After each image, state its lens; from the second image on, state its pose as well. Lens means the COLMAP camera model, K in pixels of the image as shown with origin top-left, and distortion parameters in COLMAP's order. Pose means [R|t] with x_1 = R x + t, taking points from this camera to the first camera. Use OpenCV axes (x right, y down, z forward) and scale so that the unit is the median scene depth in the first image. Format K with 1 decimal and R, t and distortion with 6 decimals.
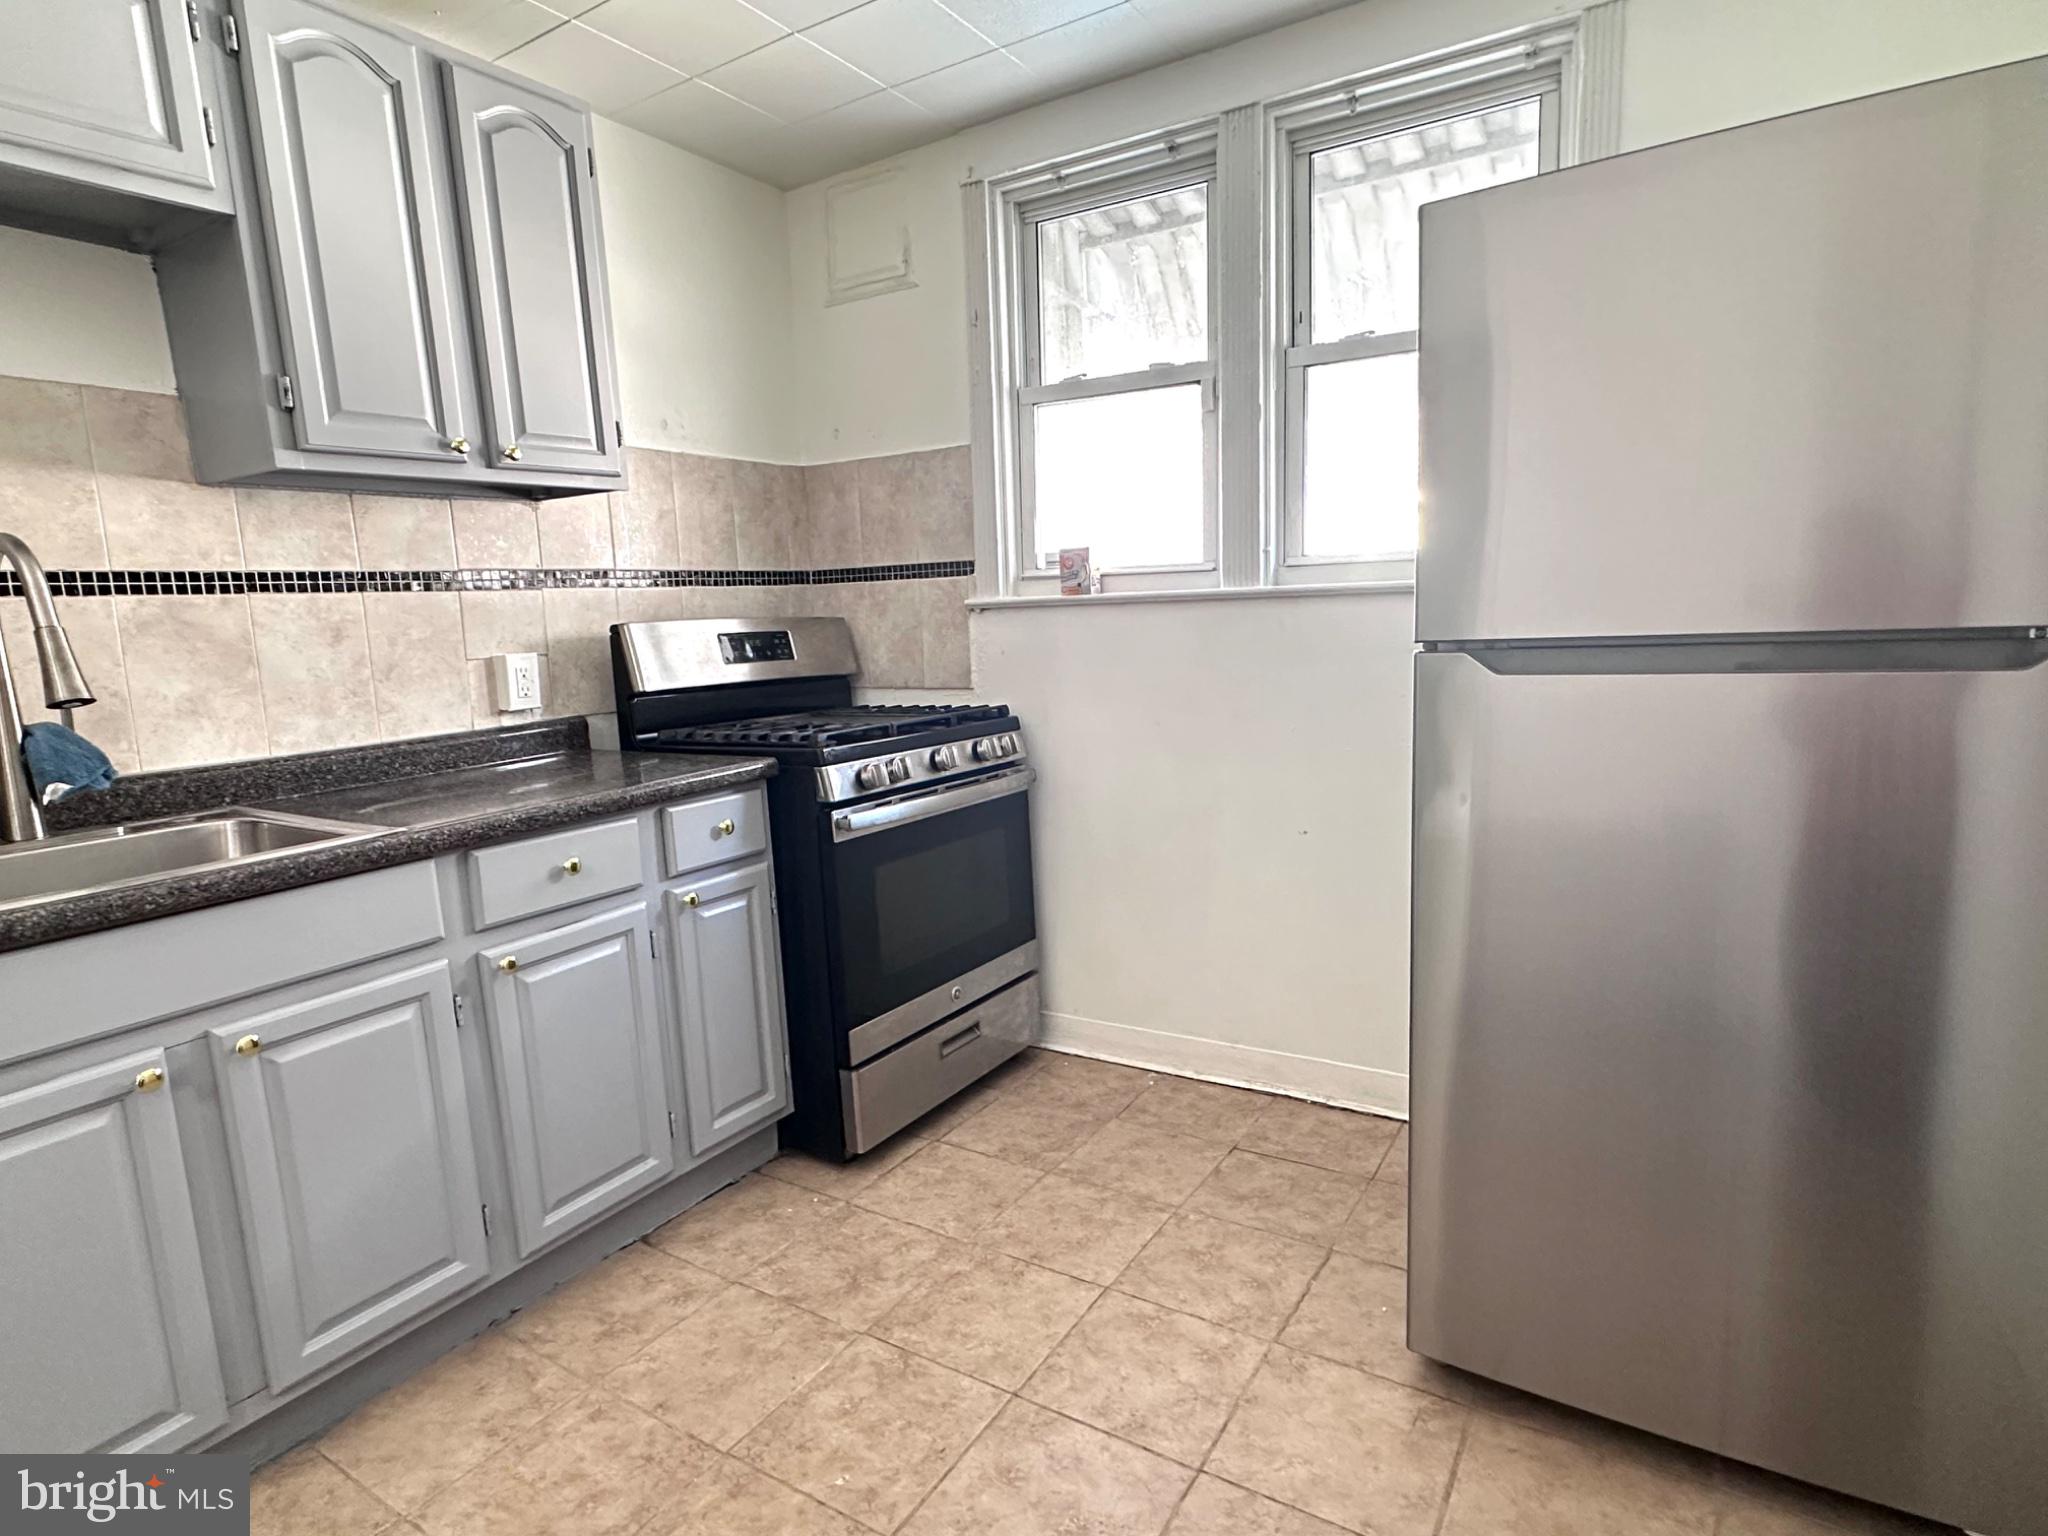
lens RADIAL K [[1096.7, 0, 1023.7], [0, 1096.7, 774.2], [0, 0, 1]] dist [-0.001235, 0.000676]
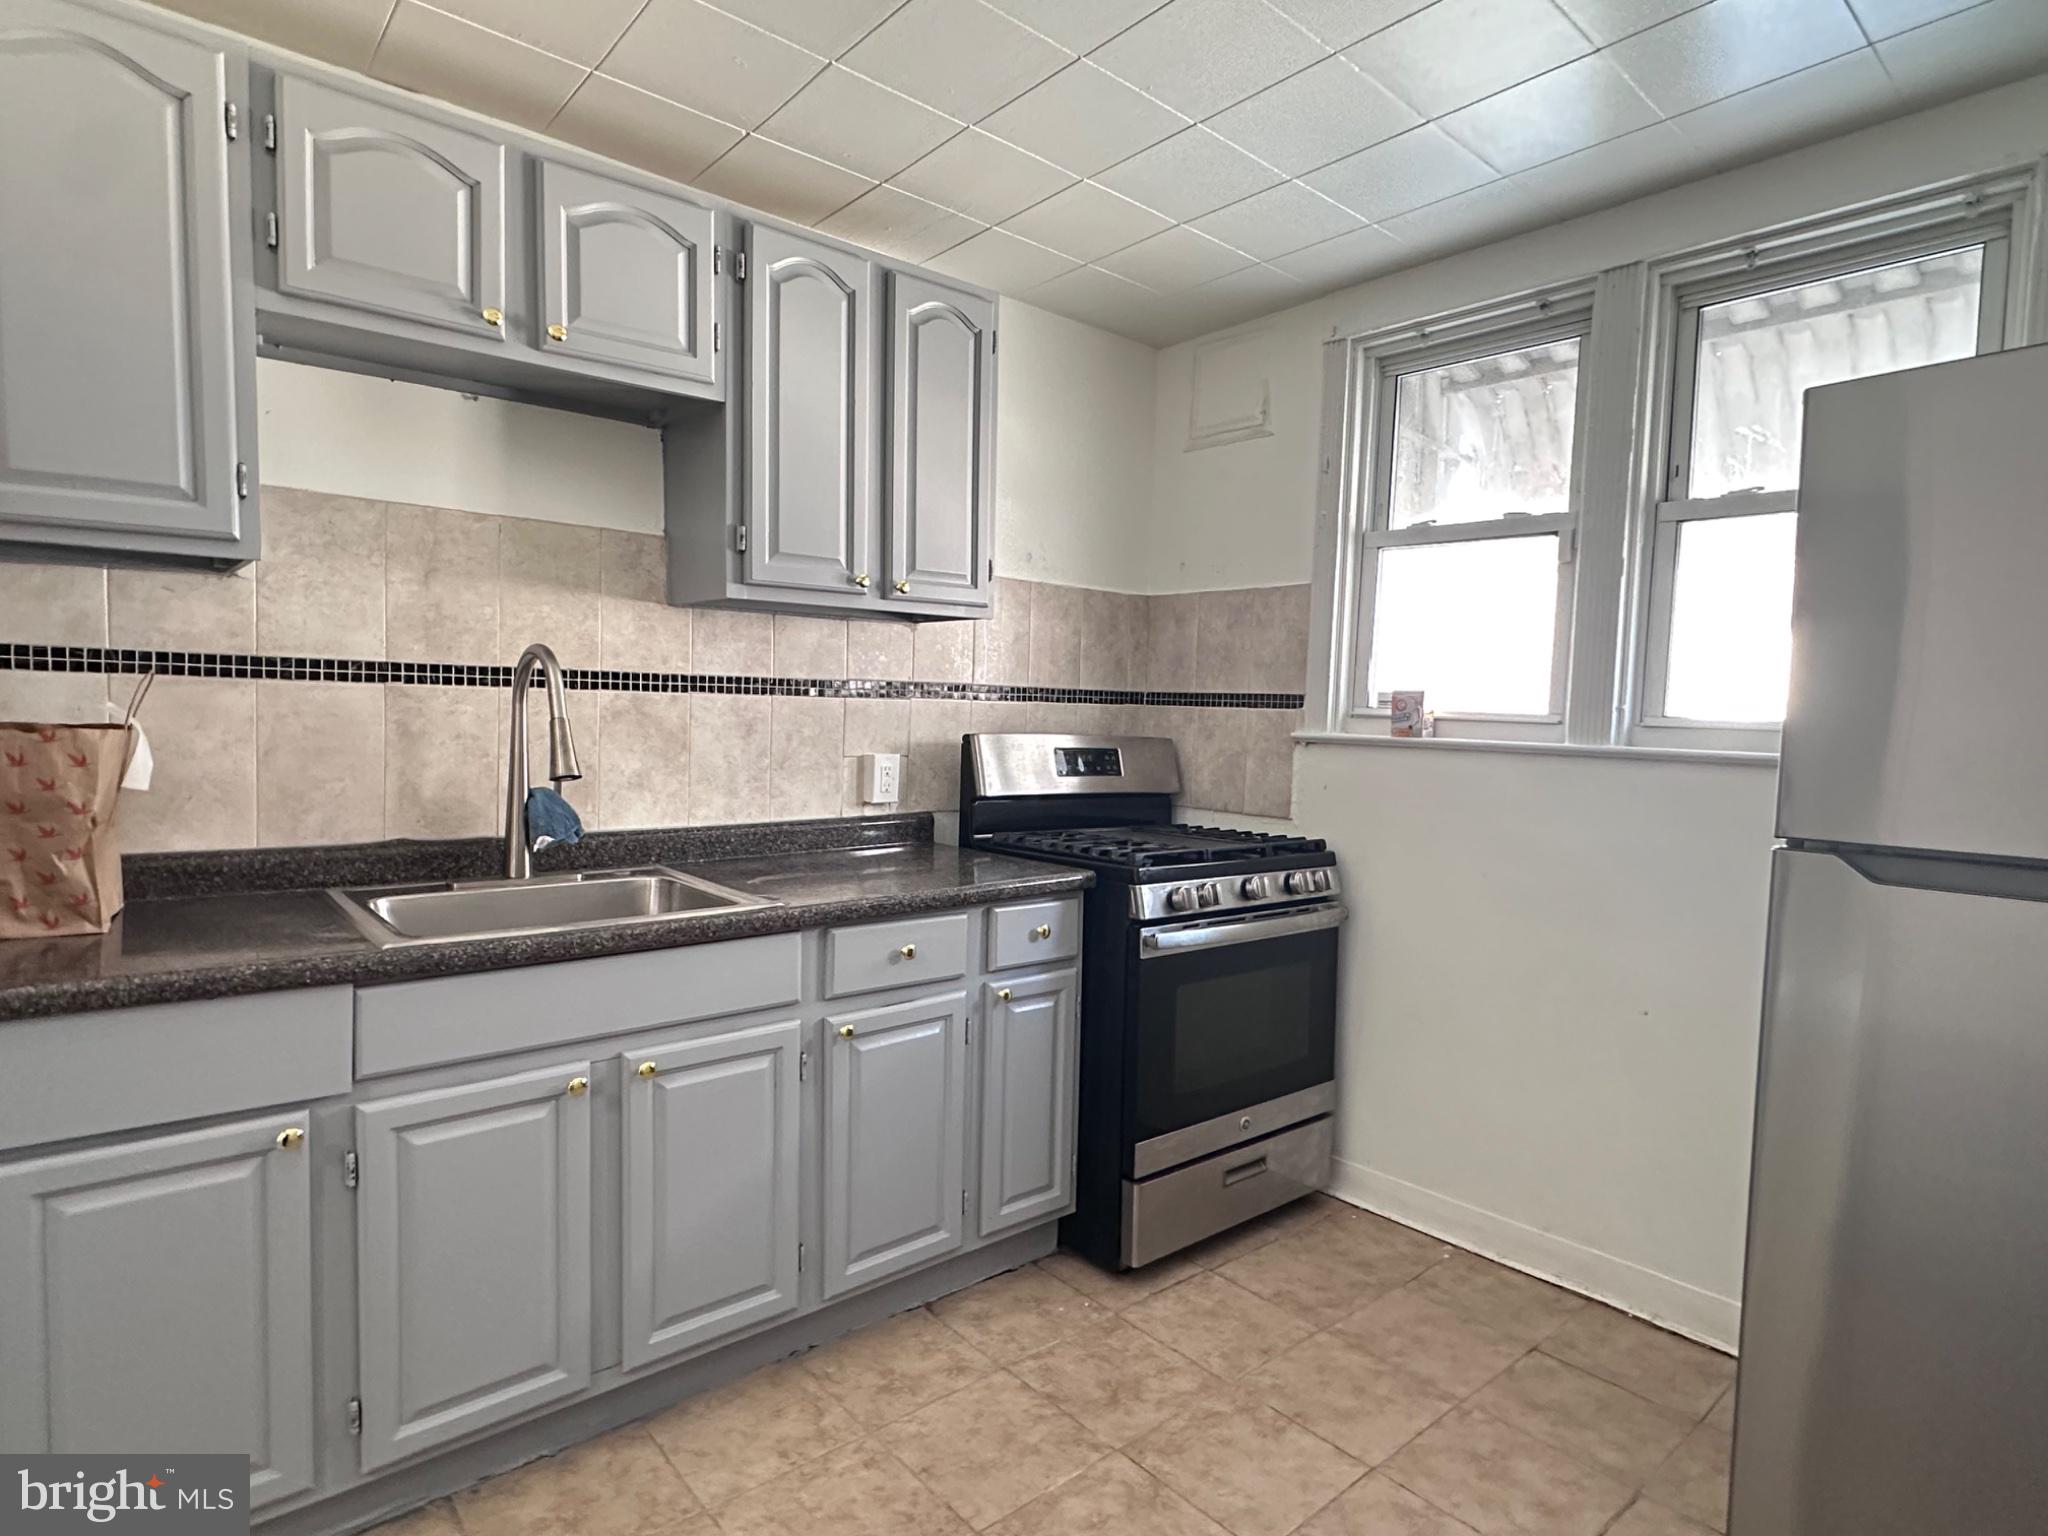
lens RADIAL K [[1096.7, 0, 1022.7], [0, 1096.7, 773.4], [0, 0, 1]] dist [-0.001235, 0.000676]
pose [[0.953394, 0.085544, -0.289347, 0.007976], [-0.111486, 0.990979, -0.074367, -0.021742], [0.280375, 0.103160, 0.954331, -0.048547]]
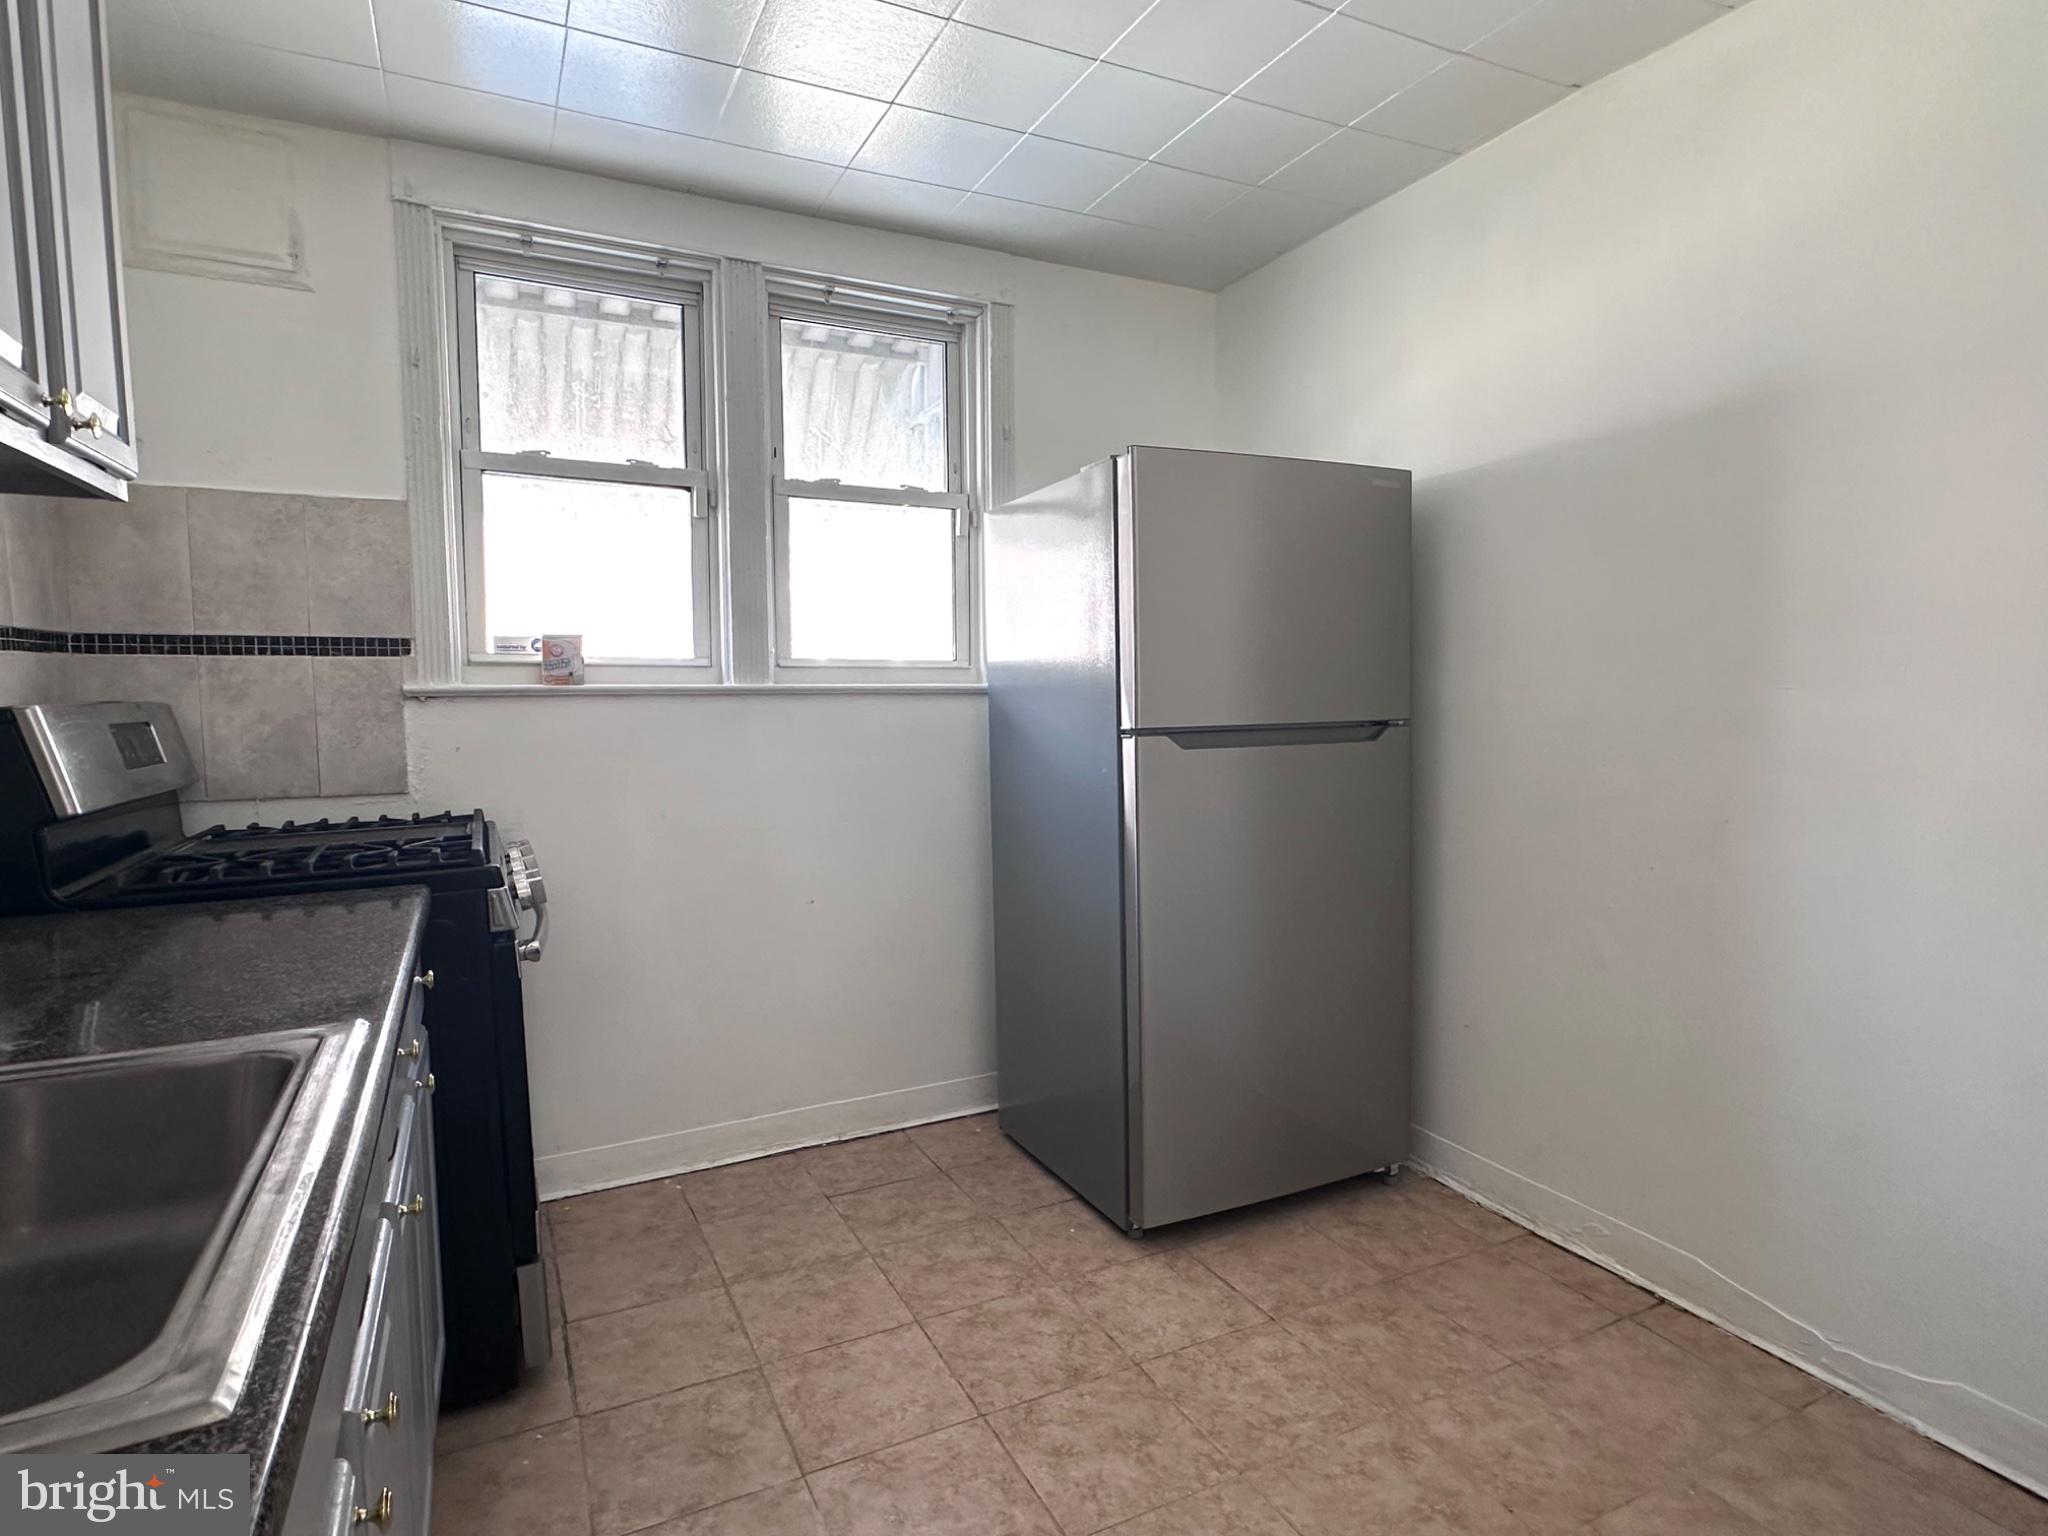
lens RADIAL K [[1096.7, 0, 1026.5], [0, 1096.7, 775.1], [0, 0, 1]] dist [-0.001235, 0.000676]
pose [[0.521530, -0.035849, 0.852480, -0.638084], [0.111856, 0.993367, -0.026657, -0.023212], [-0.845869, 0.109257, 0.522080, 0.232117]]
